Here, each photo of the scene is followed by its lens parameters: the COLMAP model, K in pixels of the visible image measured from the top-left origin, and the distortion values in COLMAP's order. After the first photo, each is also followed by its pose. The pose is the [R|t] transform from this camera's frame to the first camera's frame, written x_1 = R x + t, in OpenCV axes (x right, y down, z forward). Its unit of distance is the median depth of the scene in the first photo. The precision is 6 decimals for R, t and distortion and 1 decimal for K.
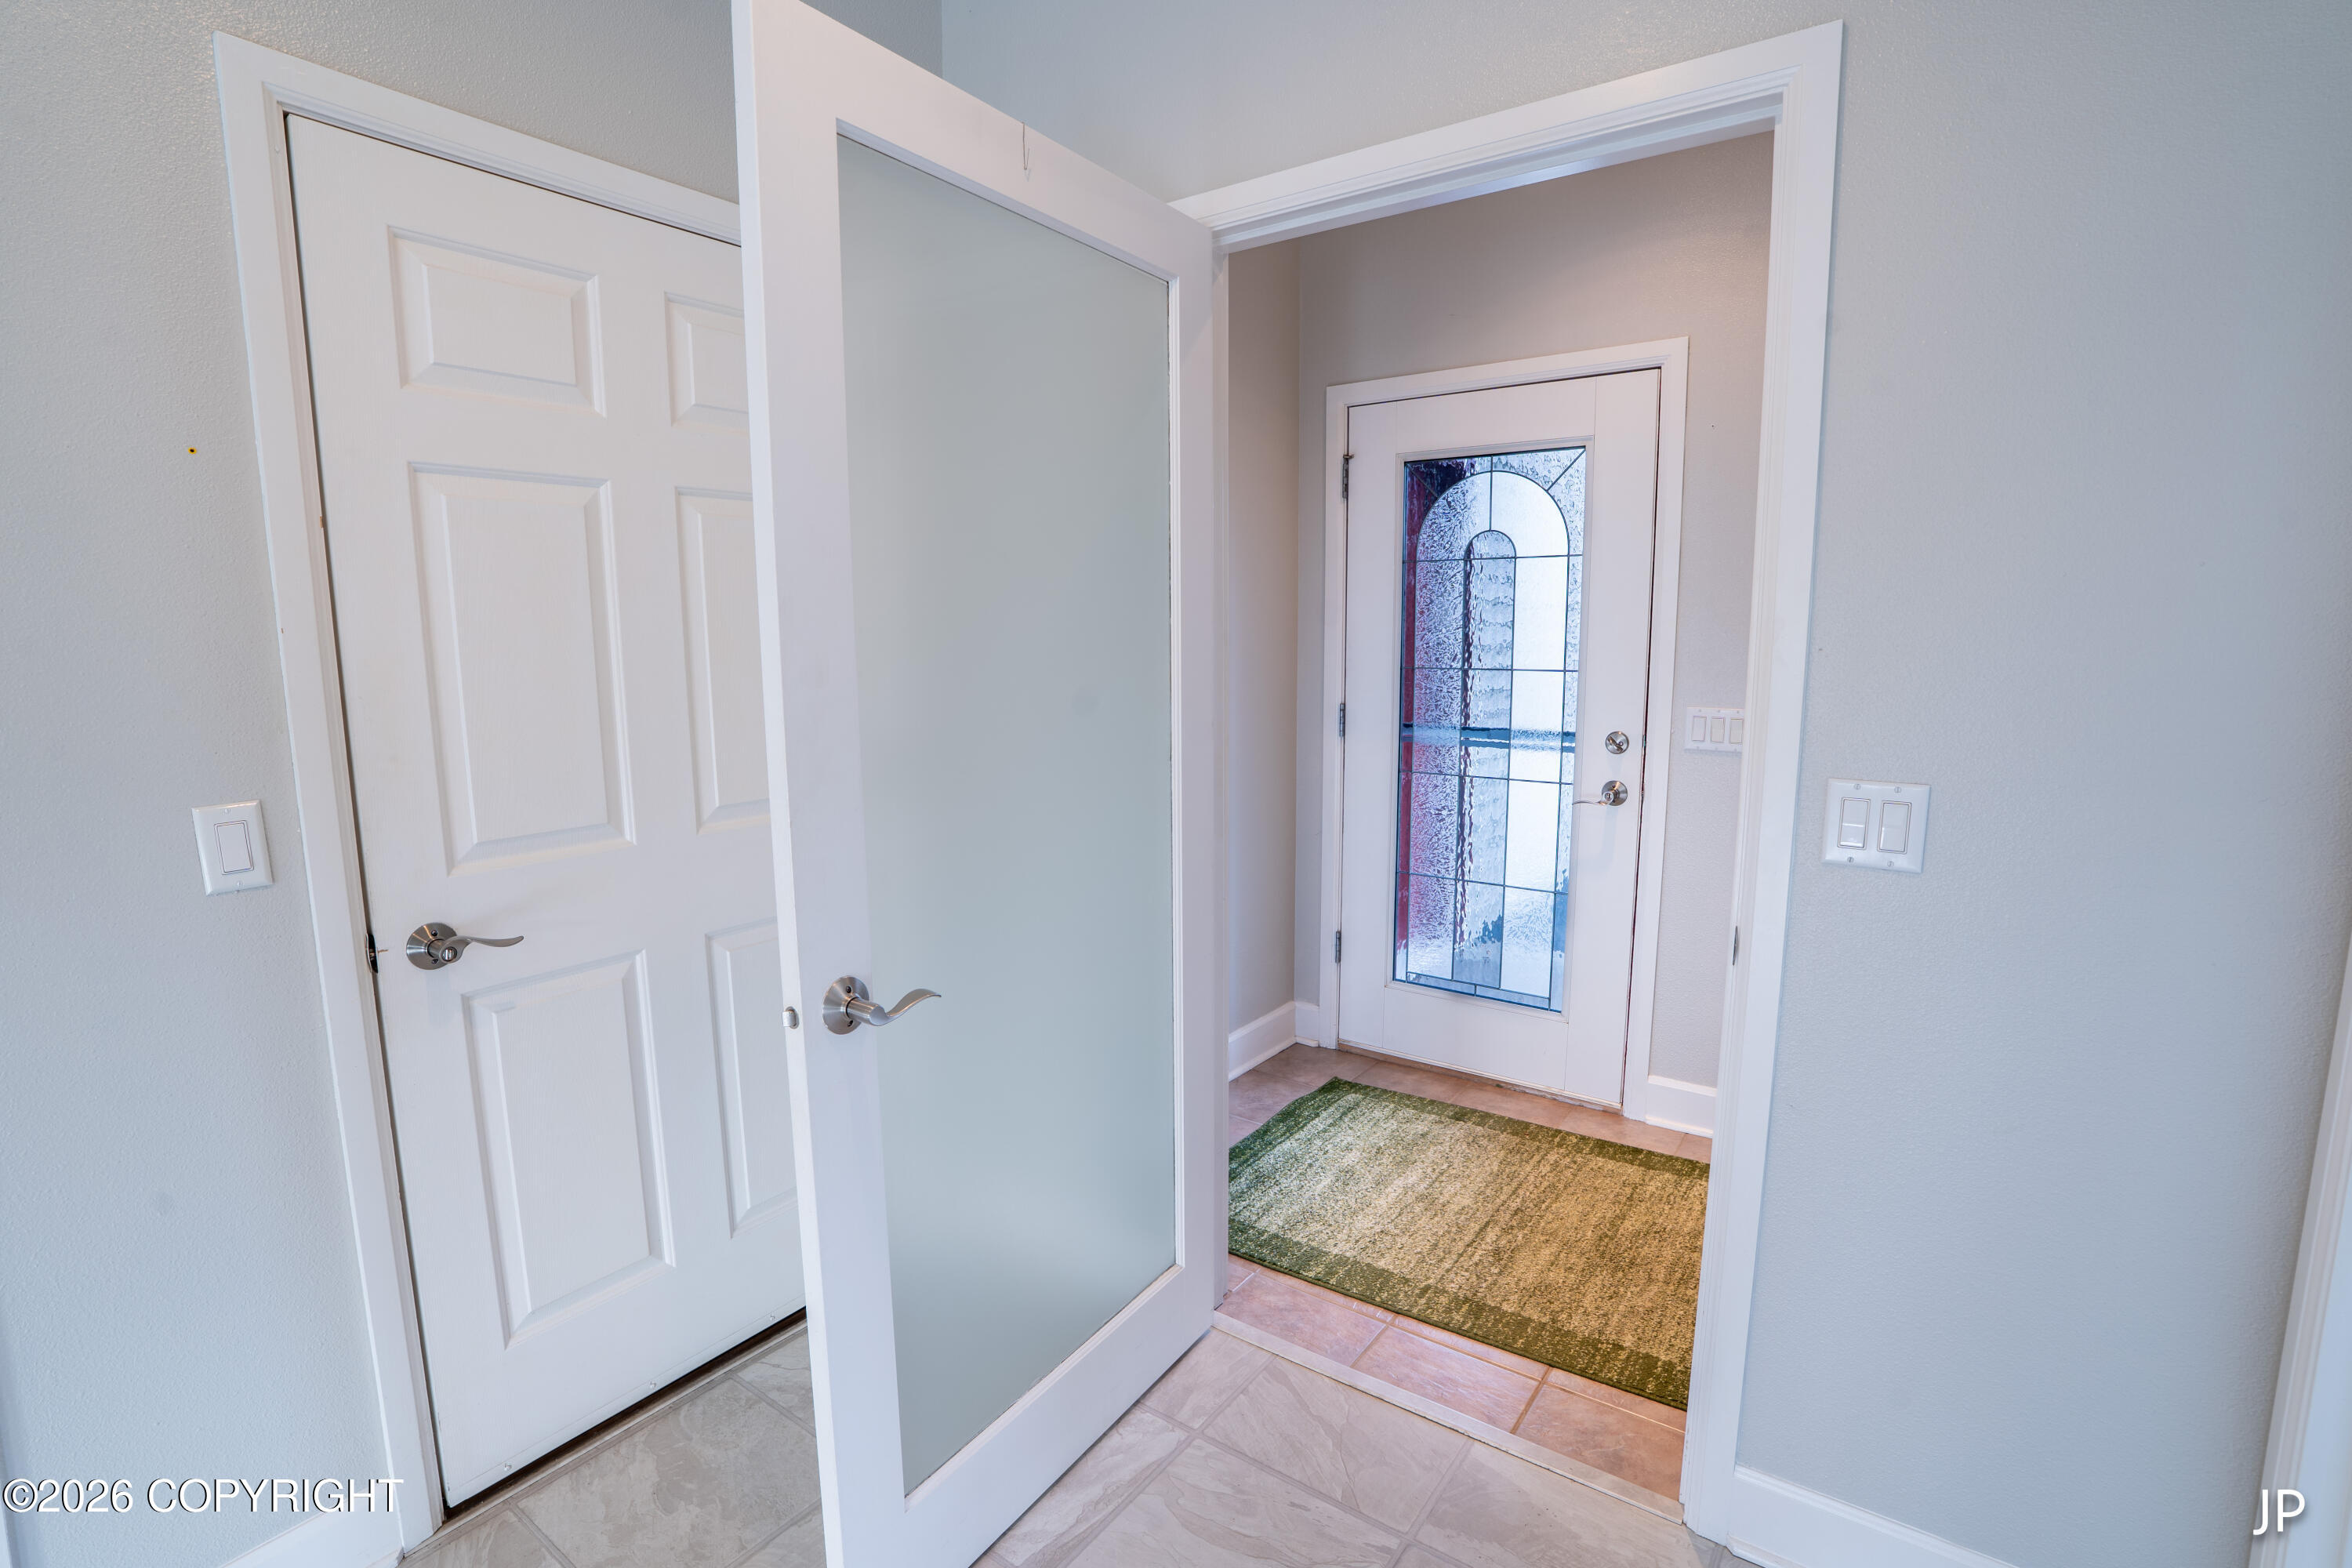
lens RADIAL K [[1086.3, 0, 1177.7], [0, 1086.3, 775.7], [0, 0, 1]] dist [-0.069028, 0.022934]
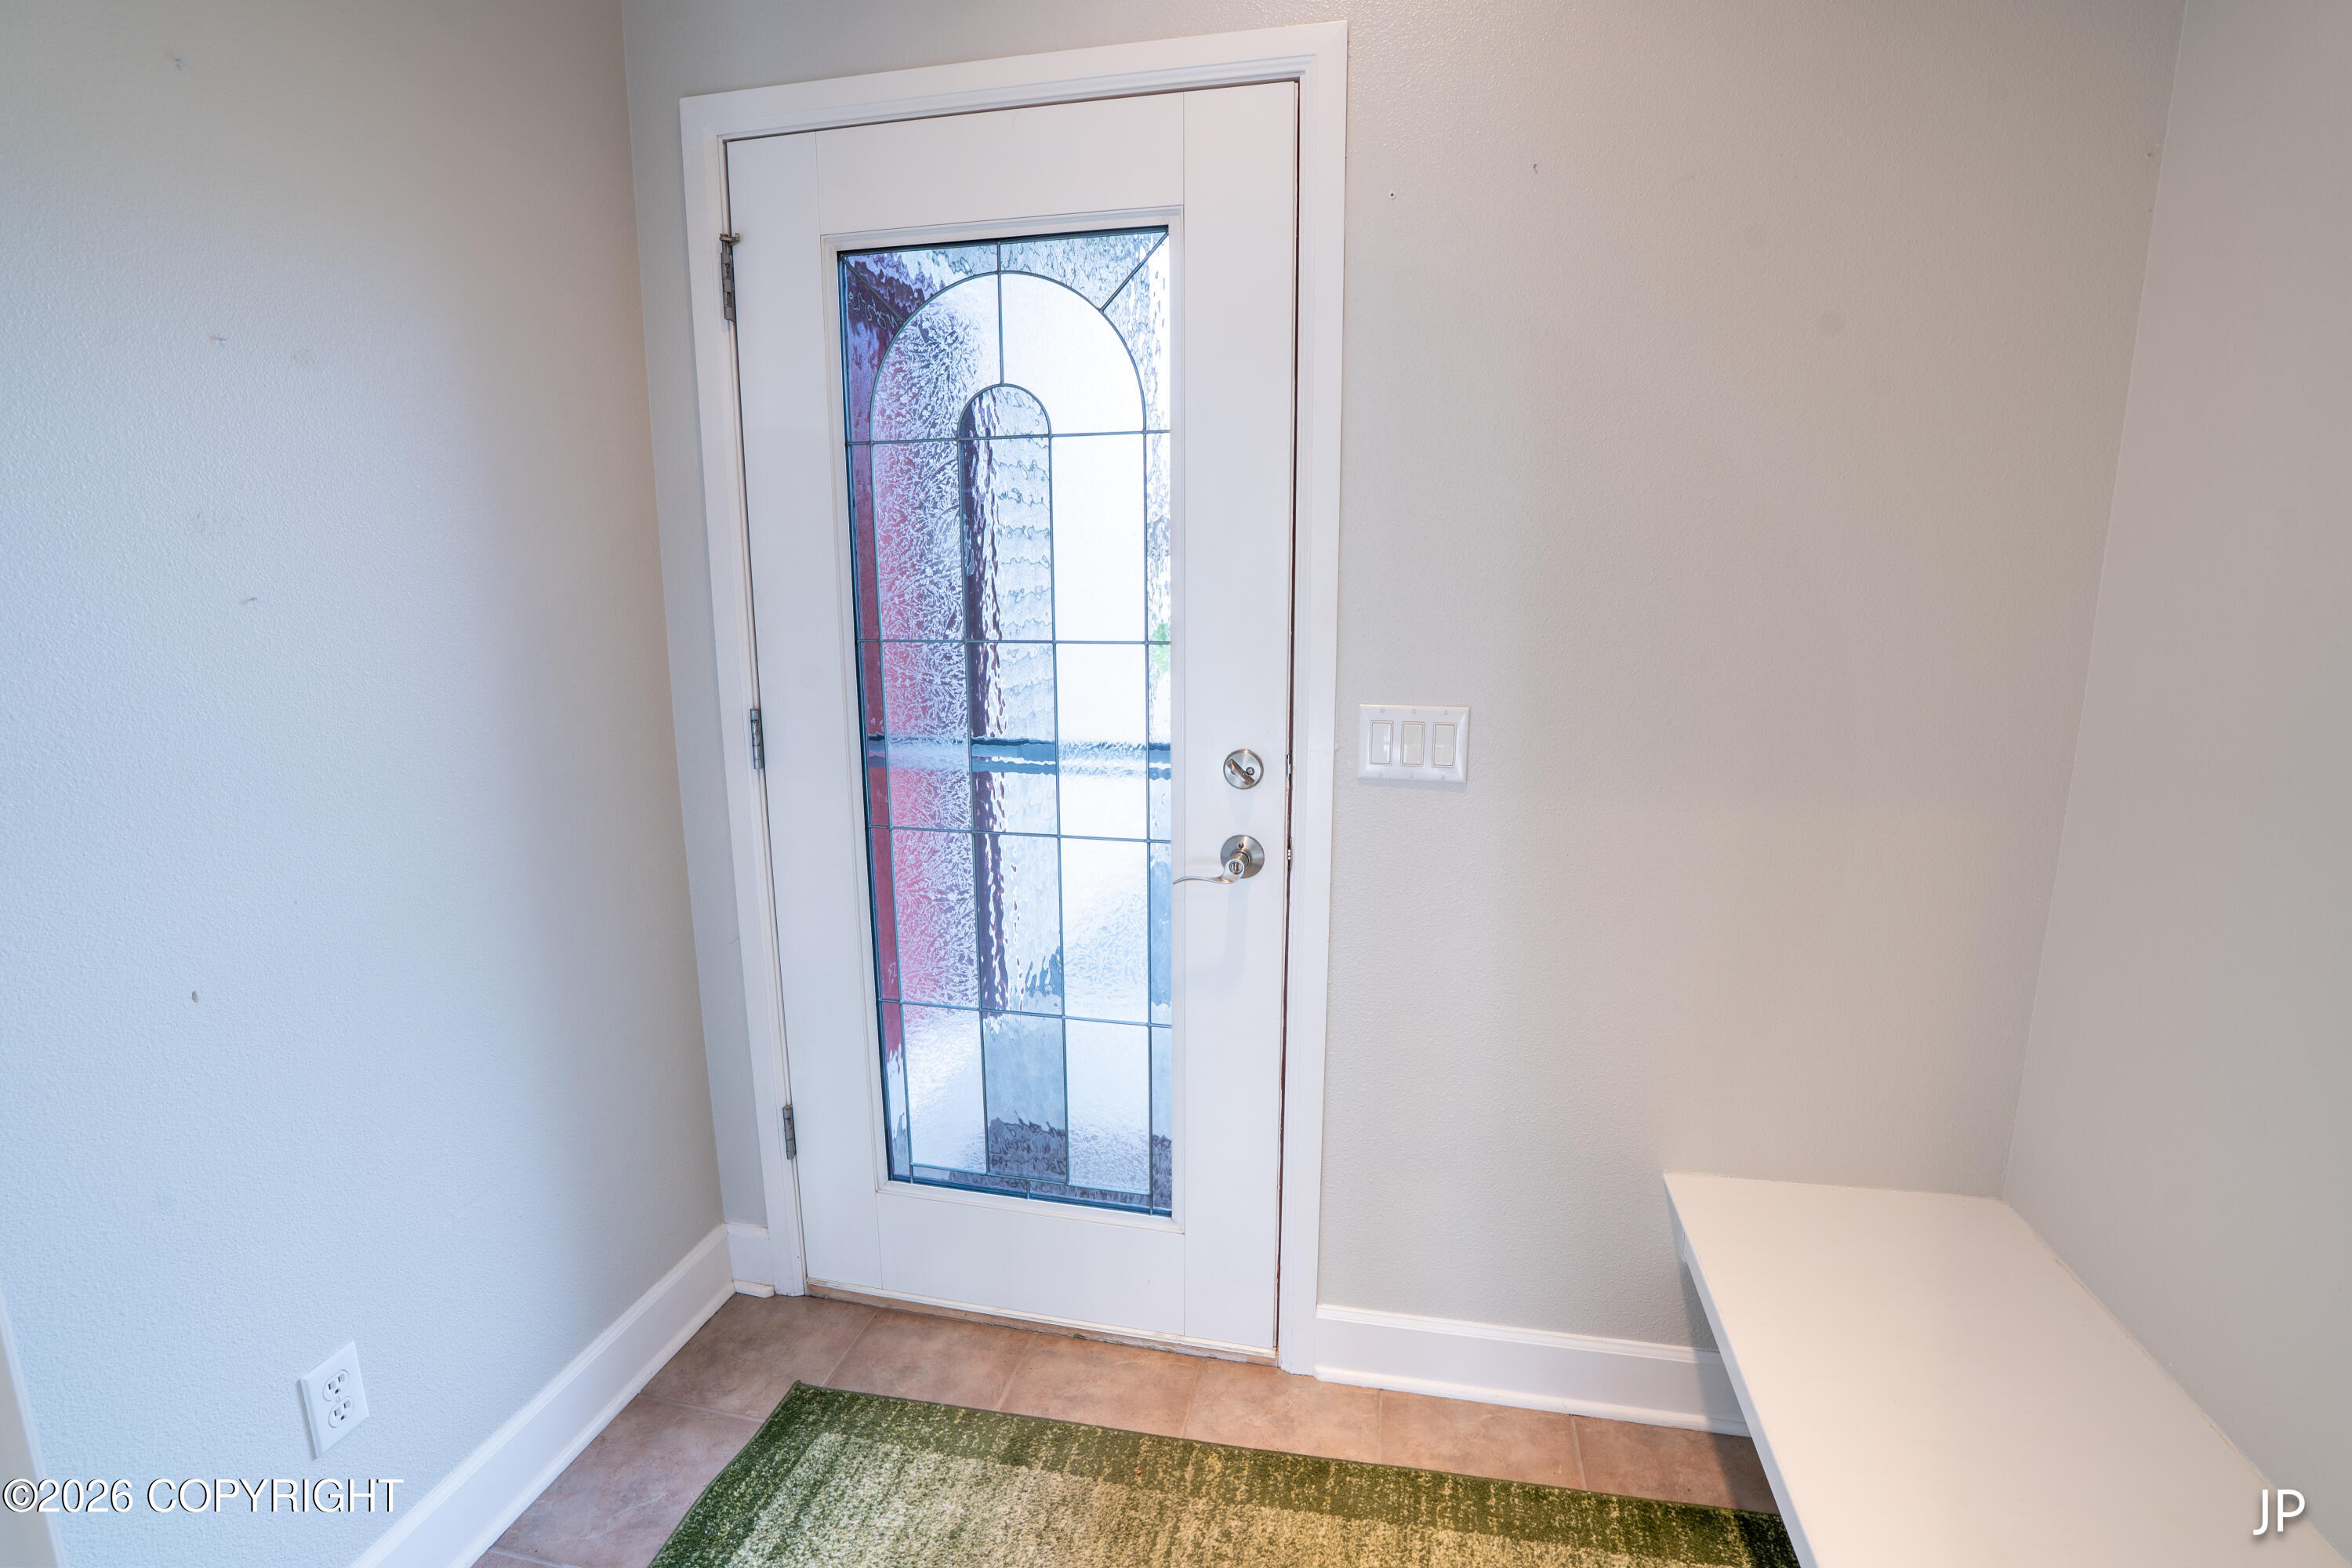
lens RADIAL K [[1086.3, 0, 1180.2], [0, 1086.3, 762.9], [0, 0, 1]] dist [-0.069028, 0.022934]
pose [[0.912751, -0.072427, 0.402046, 0.137070], [0.054346, 0.996939, 0.056213, -0.062191], [-0.404886, -0.029459, 0.913892, 0.451777]]
